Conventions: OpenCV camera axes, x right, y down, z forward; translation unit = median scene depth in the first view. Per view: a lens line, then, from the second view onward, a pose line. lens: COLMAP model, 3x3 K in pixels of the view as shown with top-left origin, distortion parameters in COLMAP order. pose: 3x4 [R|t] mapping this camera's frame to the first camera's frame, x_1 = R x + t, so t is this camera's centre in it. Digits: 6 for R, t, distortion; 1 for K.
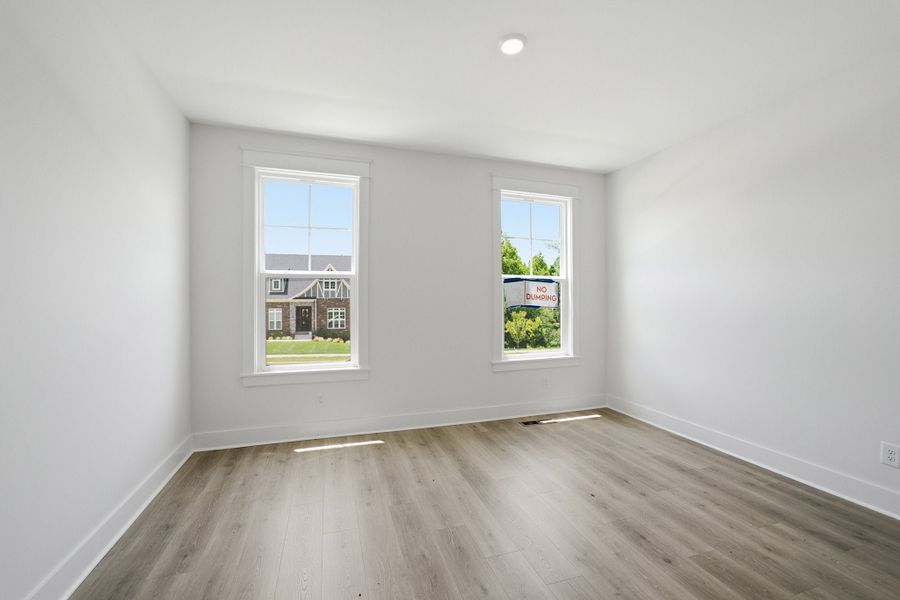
lens RADIAL K [[374.6, 0, 451.0], [0, 374.6, 313.3], [0, 0, 1]] dist [0.000951, 0.000441]
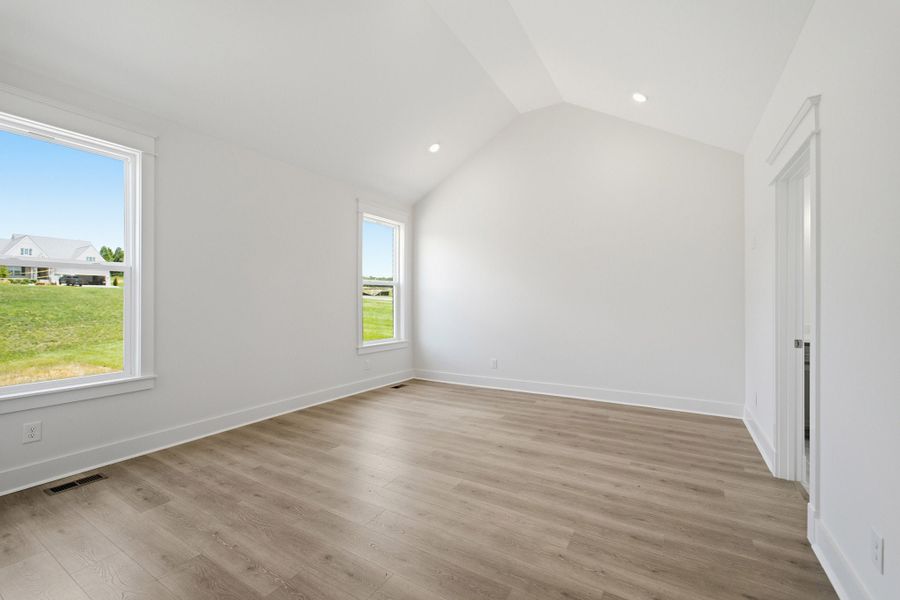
lens RADIAL K [[361.7, 0, 450.0], [0, 361.7, 300.0], [0, 0, 1]] dist [0.000083, 0.000097]
pose [[0.770444, 0.002740, 0.637502, -0.420374], [0.014062, 0.999674, -0.021291, 0.002097], [-0.637353, 0.025368, 0.770154, -0.138891]]
